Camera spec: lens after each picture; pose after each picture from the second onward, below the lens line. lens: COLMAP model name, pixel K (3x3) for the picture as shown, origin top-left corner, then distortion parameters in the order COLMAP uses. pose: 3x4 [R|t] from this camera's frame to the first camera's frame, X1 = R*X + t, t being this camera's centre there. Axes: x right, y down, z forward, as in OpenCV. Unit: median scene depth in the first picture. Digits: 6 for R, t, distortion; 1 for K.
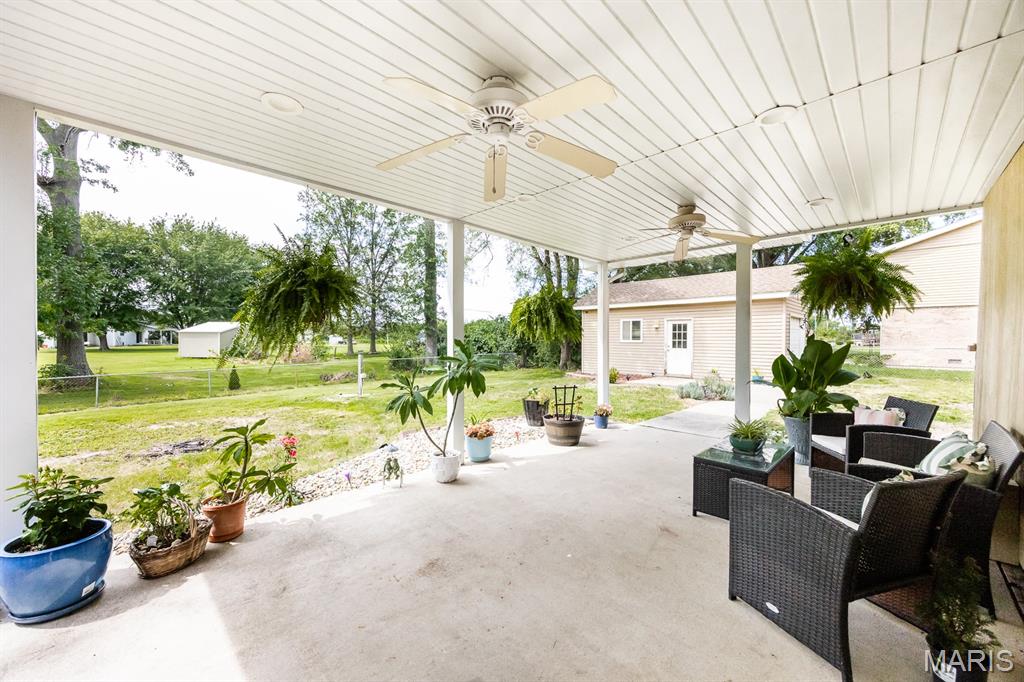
lens RADIAL K [[407.8, 0, 503.5], [0, 407.8, 346.6], [0, 0, 1]] dist [0.000293, 0.000040]
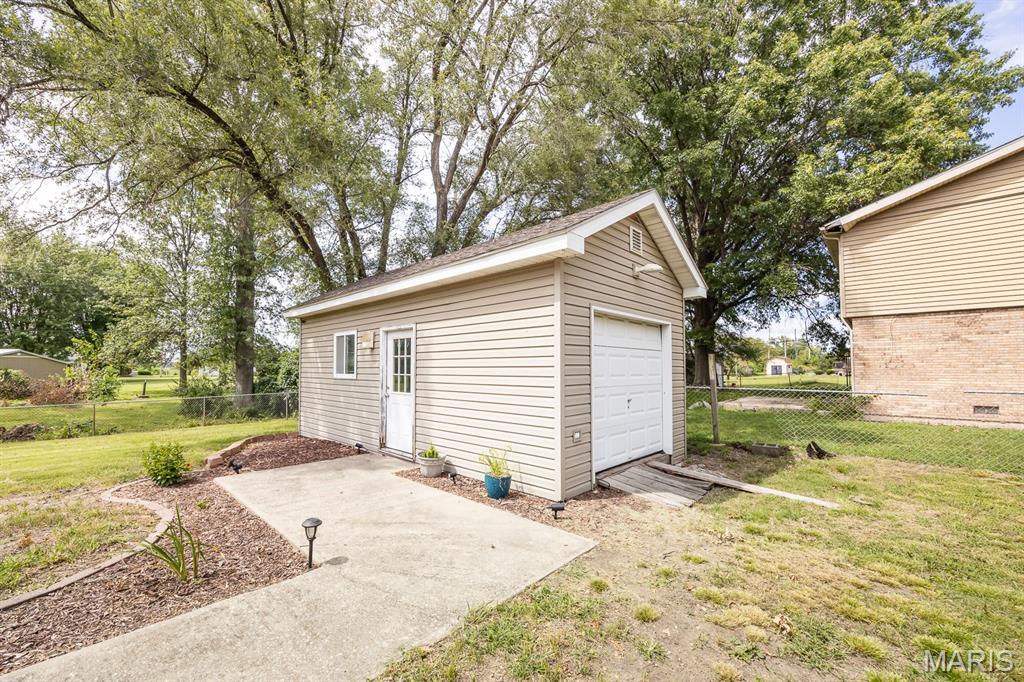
lens RADIAL K [[407.8, 0, 494.9], [0, 407.8, 352.4], [0, 0, 1]] dist [0.000293, 0.000040]
pose [[0.999987, -0.004060, 0.003148, 0.534621], [0.004236, 0.998286, -0.058366, -0.013498], [-0.002905, 0.058379, 0.998290, 0.541724]]
